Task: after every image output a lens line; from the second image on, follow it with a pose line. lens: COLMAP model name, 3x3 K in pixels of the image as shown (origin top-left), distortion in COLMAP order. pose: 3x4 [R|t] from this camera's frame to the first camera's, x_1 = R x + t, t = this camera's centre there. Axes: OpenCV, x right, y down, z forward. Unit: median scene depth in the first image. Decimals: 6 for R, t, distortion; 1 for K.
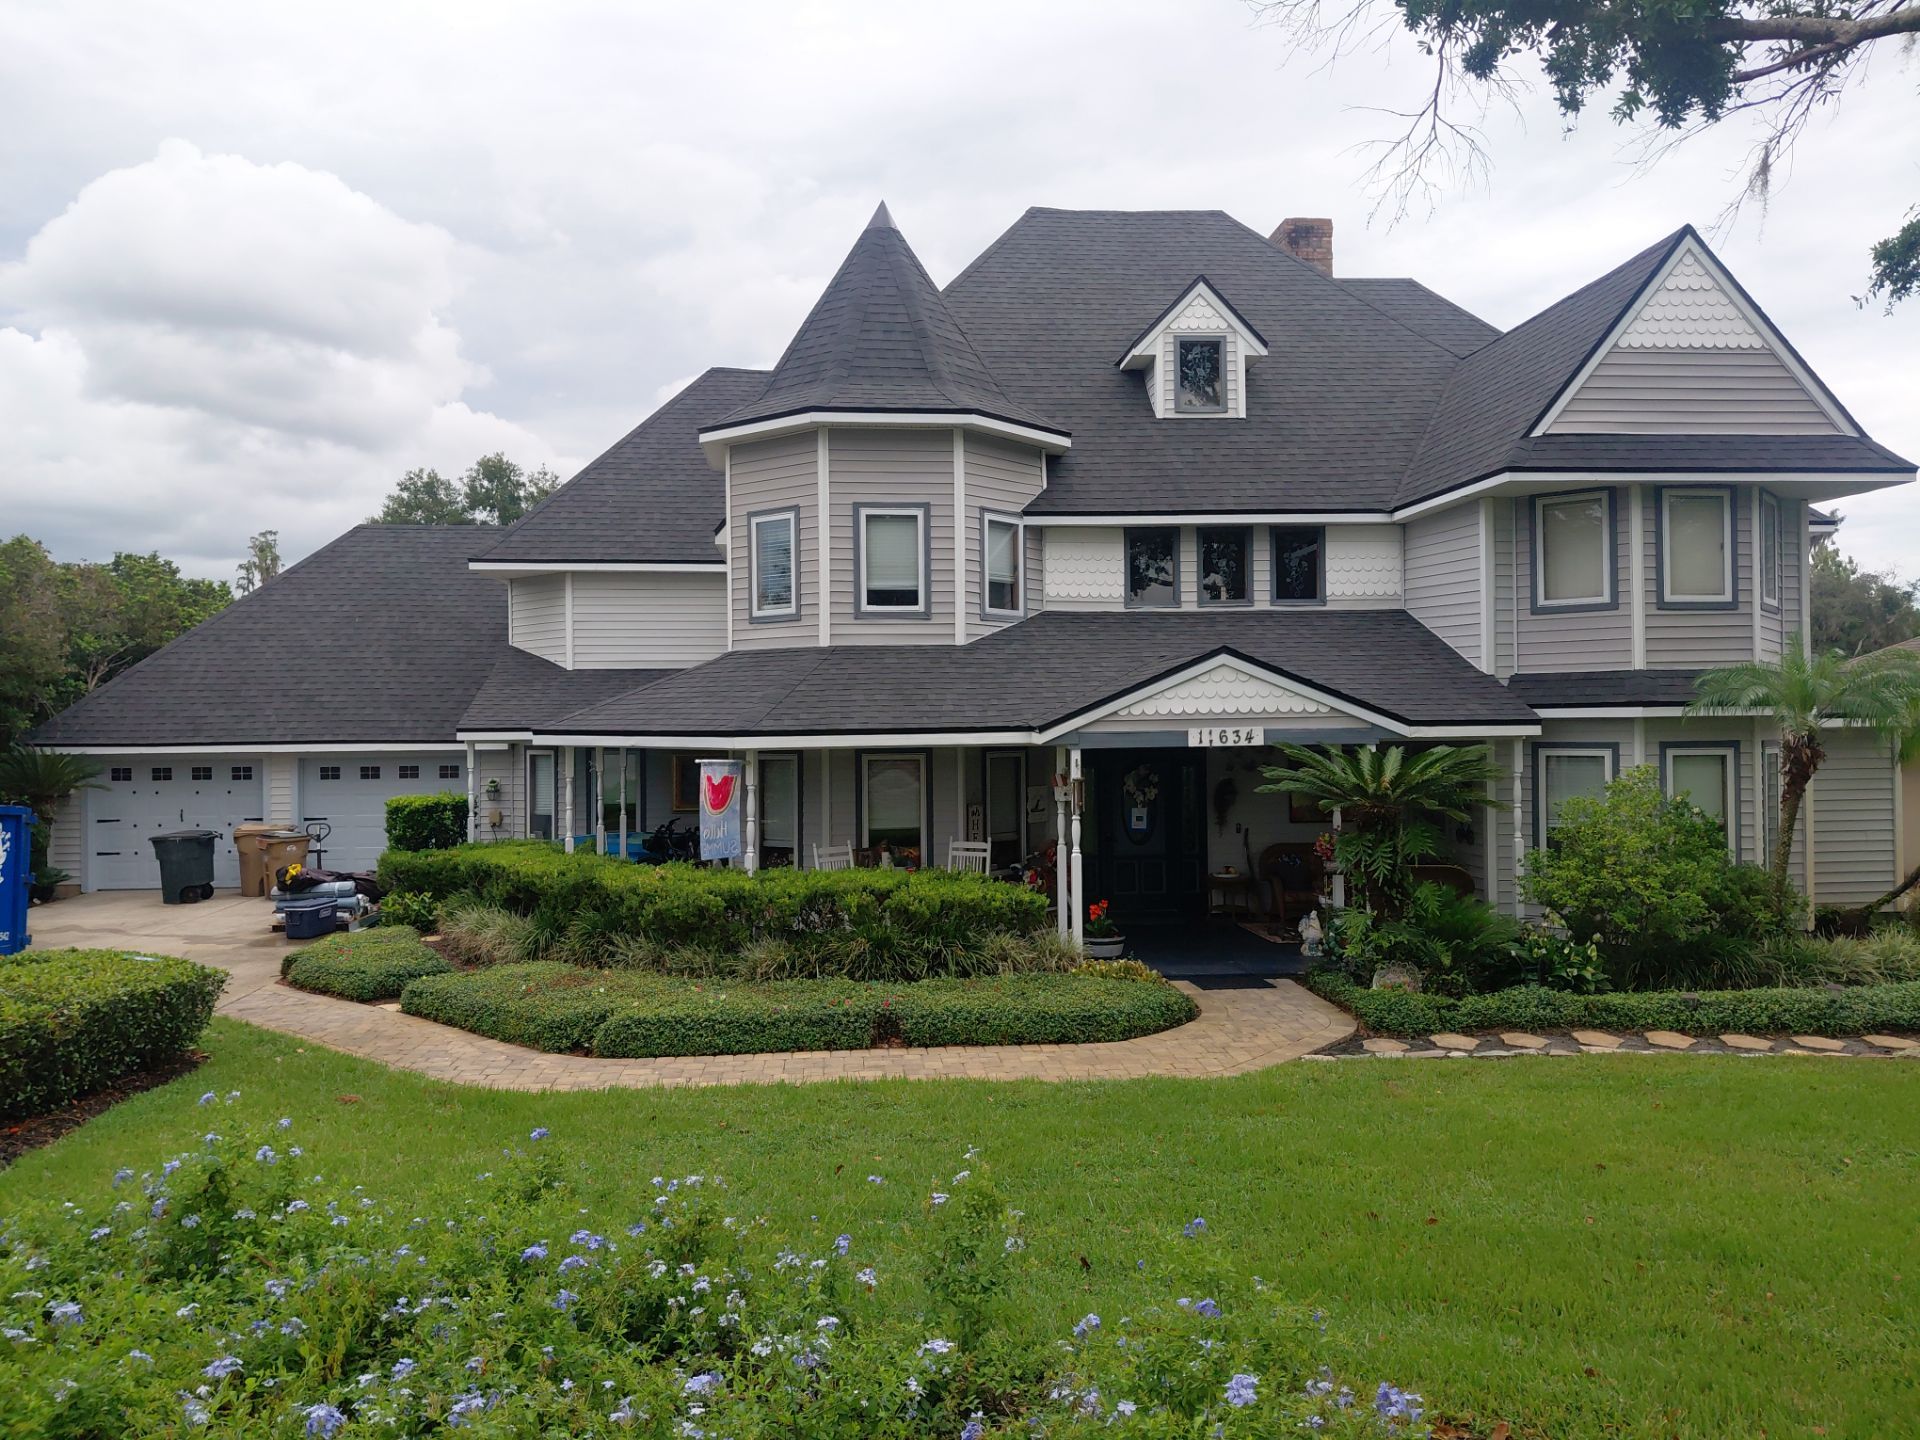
lens RADIAL K [[1408.9, 0, 944.9], [0, 1408.9, 724.8], [0, 0, 1]] dist [0.088055, -0.015661]
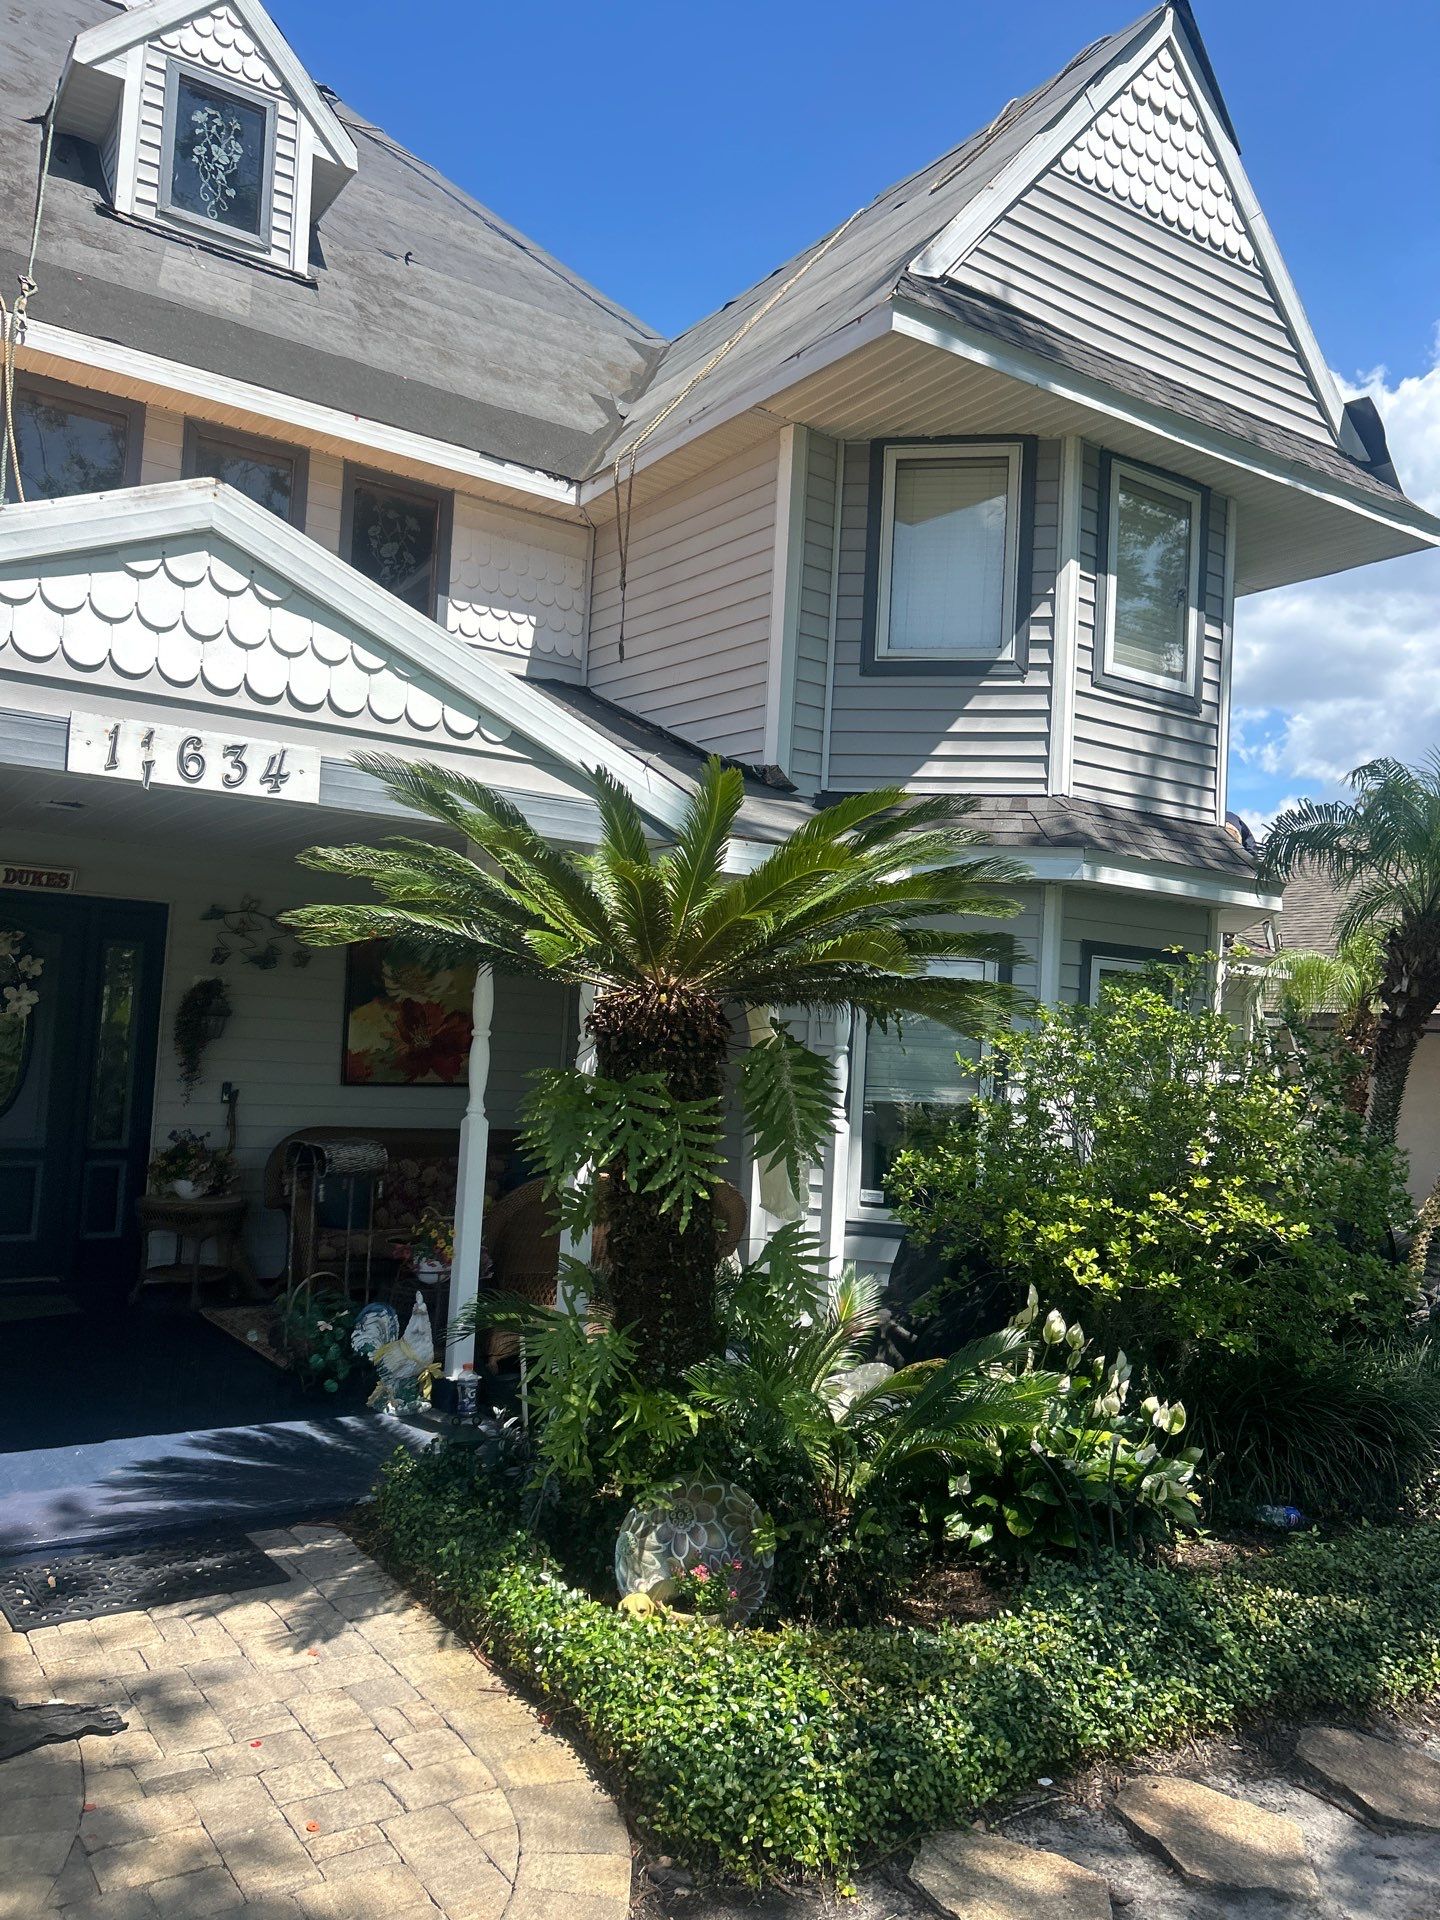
lens RADIAL K [[1451.5, 0, 735.5], [0, 1451.5, 960.5], [0, 0, 1]] dist [0.049589, -0.066213]
pose [[0.861932, 0.086009, 0.499676, 0.114673], [-0.061352, 0.995958, -0.065601, 0.053304], [-0.503299, 0.025888, 0.863725, 0.530150]]
